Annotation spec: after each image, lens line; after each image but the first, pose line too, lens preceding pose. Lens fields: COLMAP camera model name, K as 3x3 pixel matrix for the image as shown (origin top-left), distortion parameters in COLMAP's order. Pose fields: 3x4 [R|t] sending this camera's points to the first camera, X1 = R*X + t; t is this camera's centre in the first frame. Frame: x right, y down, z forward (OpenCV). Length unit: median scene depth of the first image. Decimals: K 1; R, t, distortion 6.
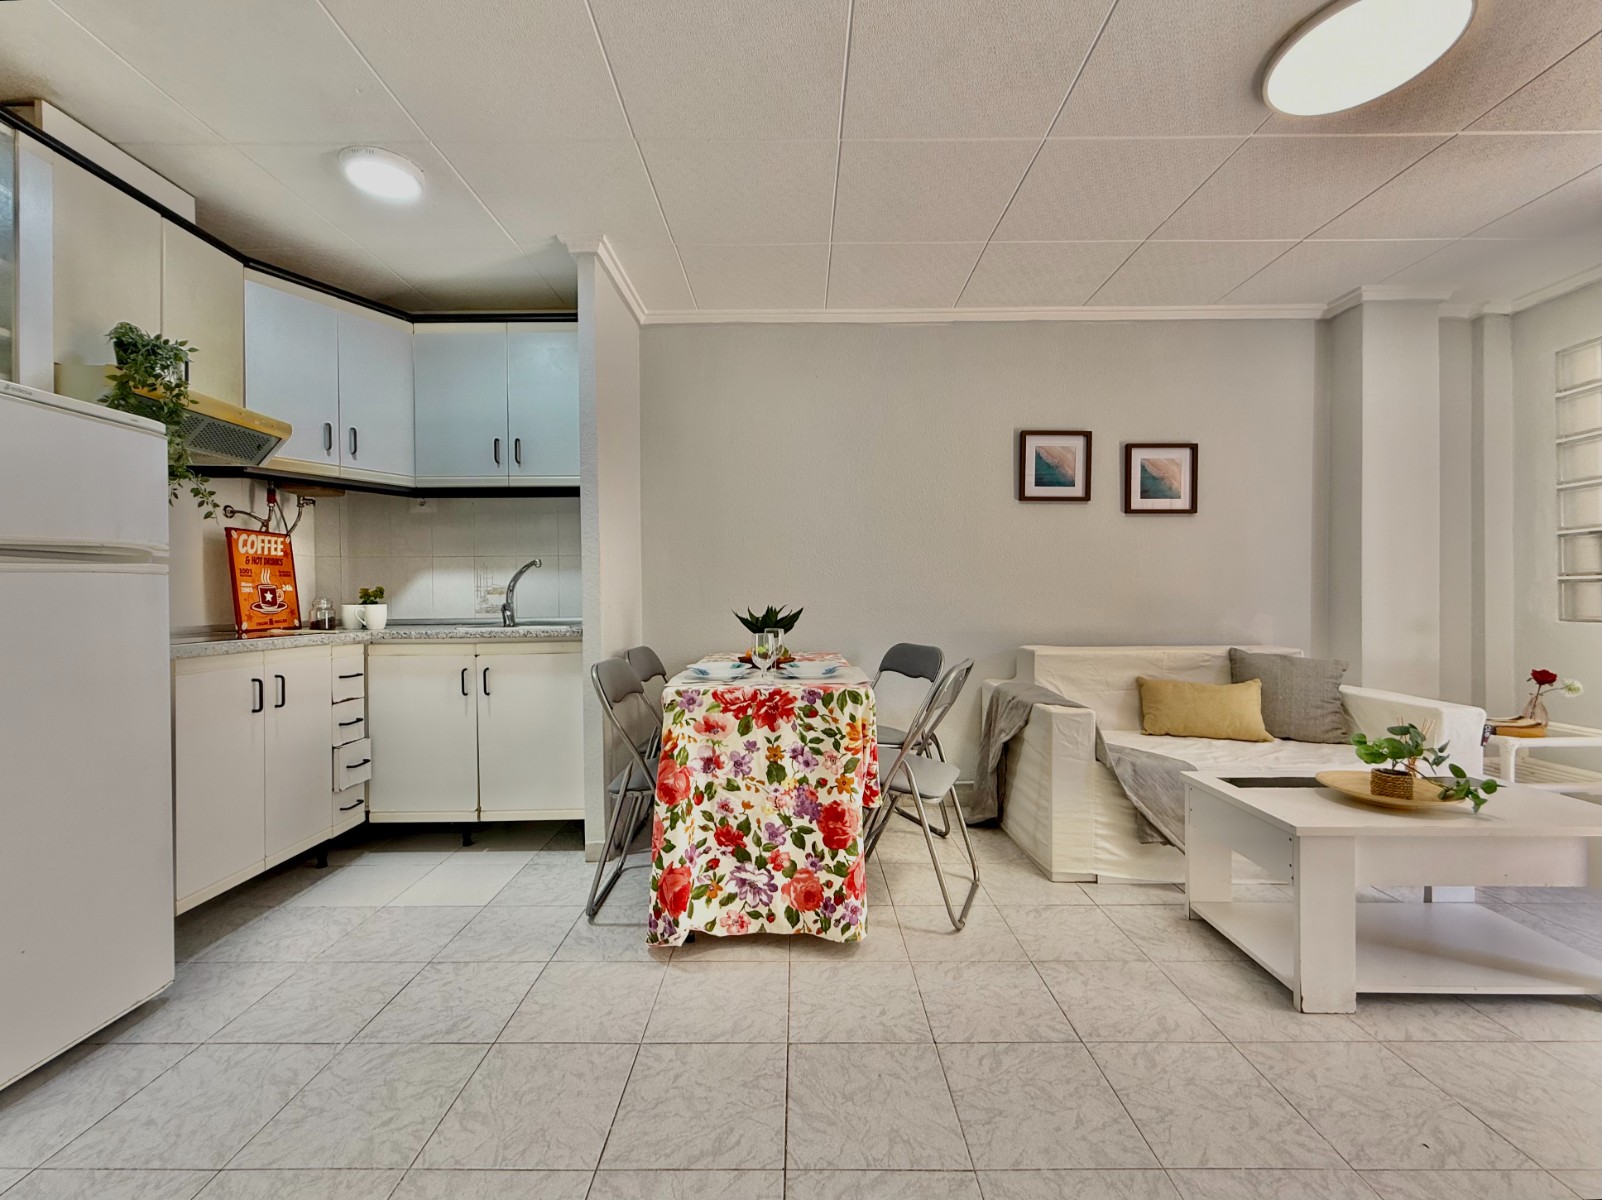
lens RADIAL K [[665.5, 0, 794.6], [0, 665.5, 597.4], [0, 0, 1]] dist [0.000317, -0.000117]
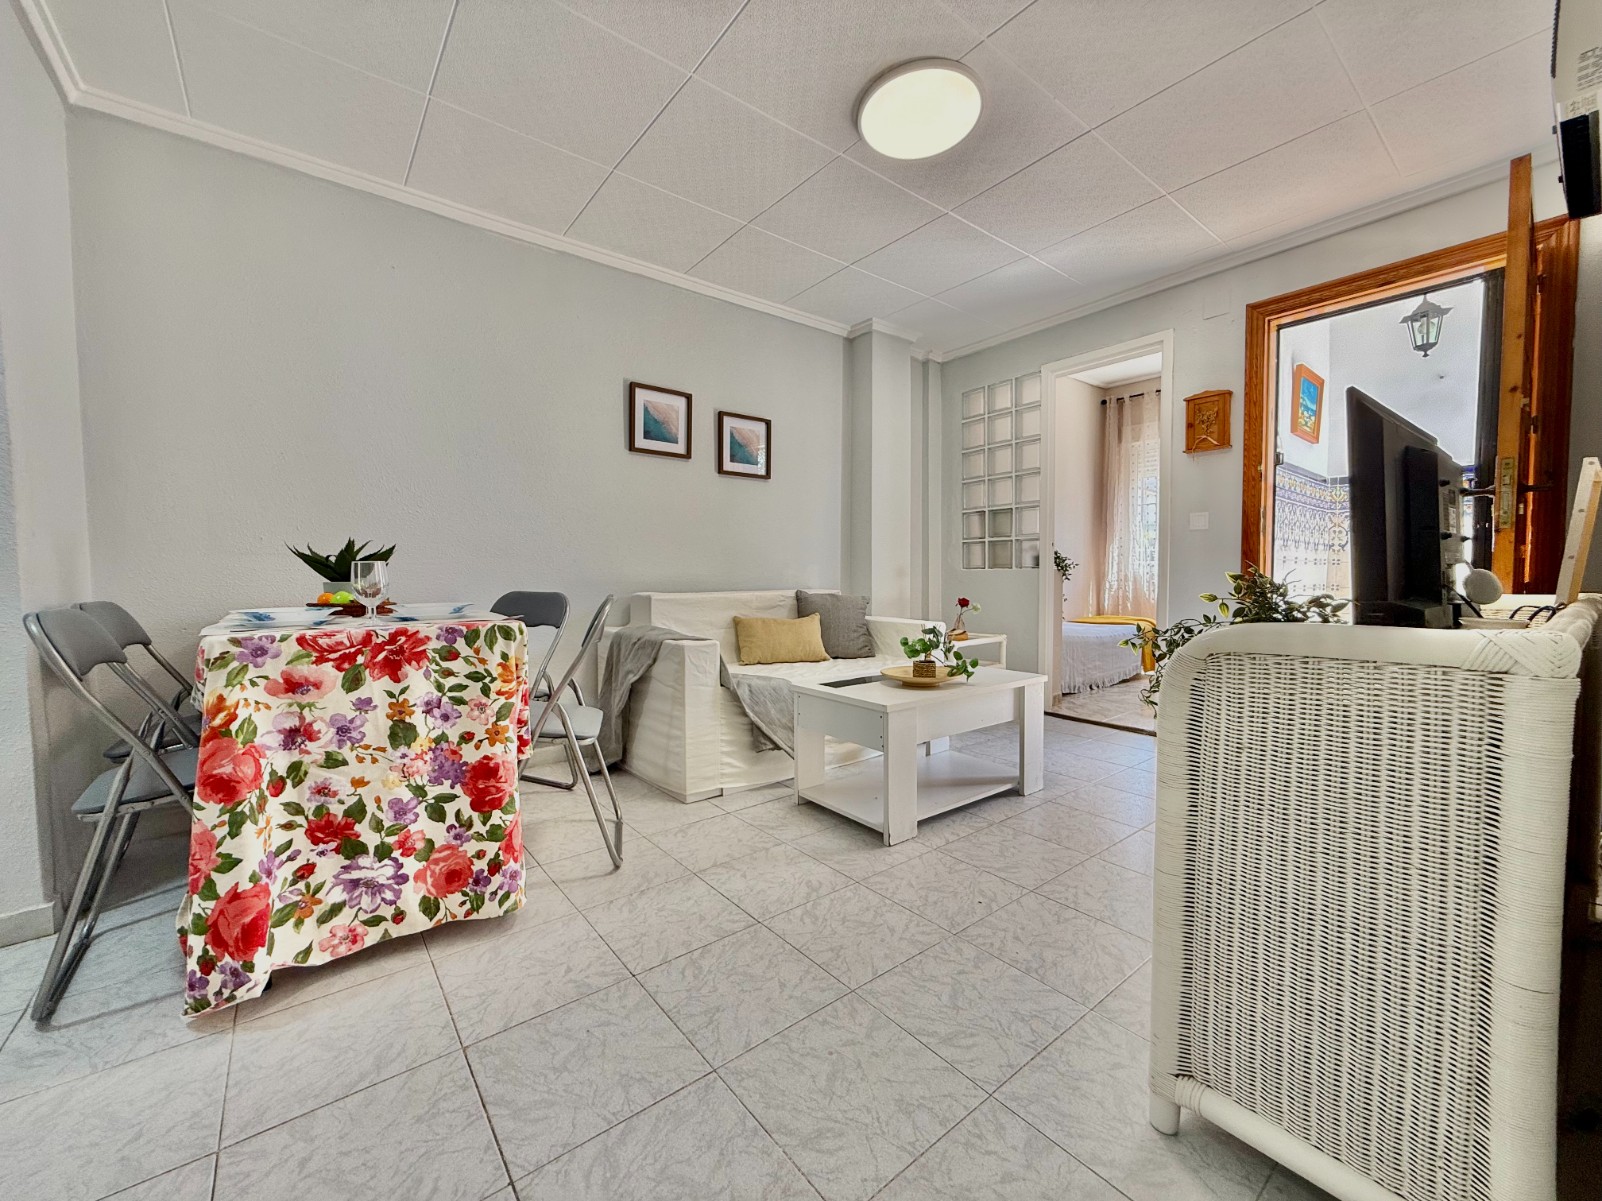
lens RADIAL K [[639.4, 0, 793.5], [0, 639.4, 598.5], [0, 0, 1]] dist [0.000243, 0.000100]
pose [[0.782483, -0.024618, 0.622185, -0.108818], [0.004151, 0.999402, 0.034322, 0.064883], [-0.622658, -0.024273, 0.782118, 0.101795]]
